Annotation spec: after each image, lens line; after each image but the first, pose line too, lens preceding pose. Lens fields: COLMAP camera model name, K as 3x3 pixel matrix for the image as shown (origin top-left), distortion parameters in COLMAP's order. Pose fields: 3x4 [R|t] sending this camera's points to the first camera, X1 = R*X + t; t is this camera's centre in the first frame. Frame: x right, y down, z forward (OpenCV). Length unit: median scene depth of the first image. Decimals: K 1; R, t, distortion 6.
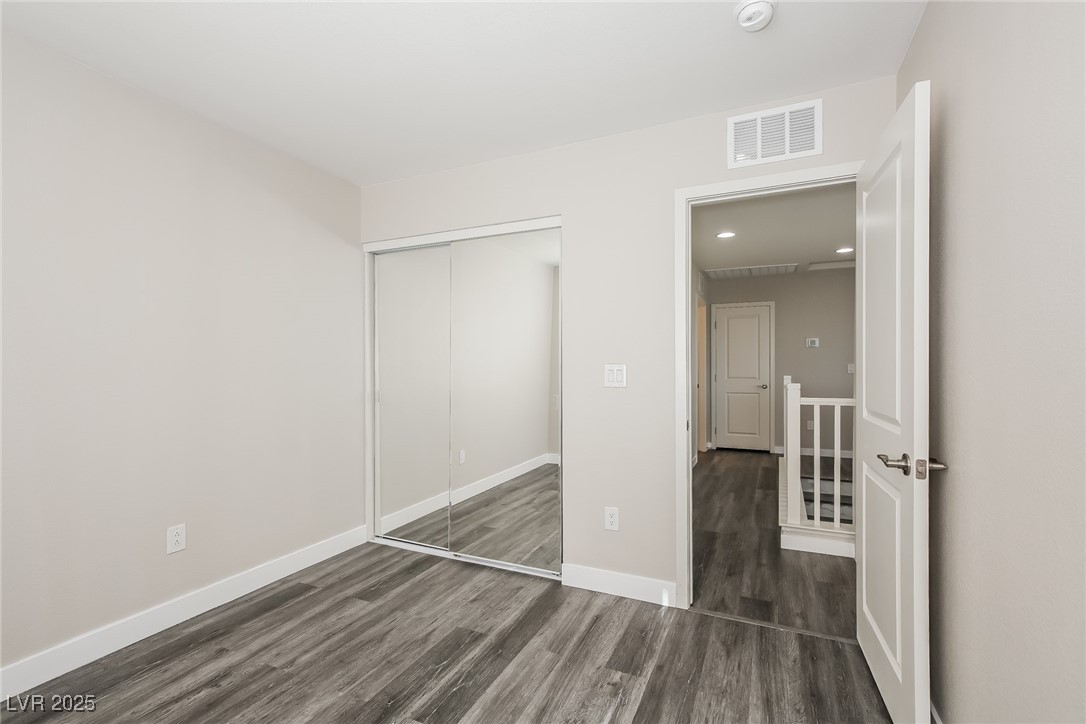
lens RADIAL K [[497.8, 0, 548.3], [0, 497.8, 365.8], [0, 0, 1]] dist [-0.014500, 0.003545]
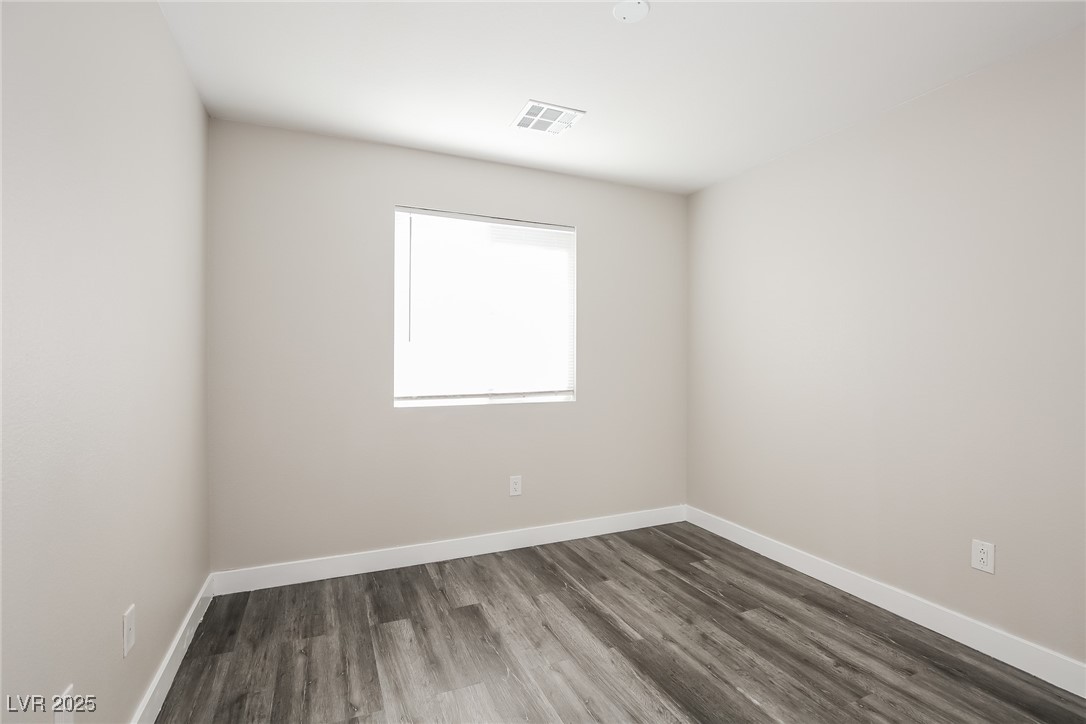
lens RADIAL K [[497.8, 0, 545.6], [0, 497.8, 360.7], [0, 0, 1]] dist [-0.014500, 0.003545]
pose [[-0.670369, 0.005163, -0.742010, 0.463273], [0.001871, 0.999984, 0.005268, -0.004662], [0.742026, 0.002144, -0.670368, 1.109274]]
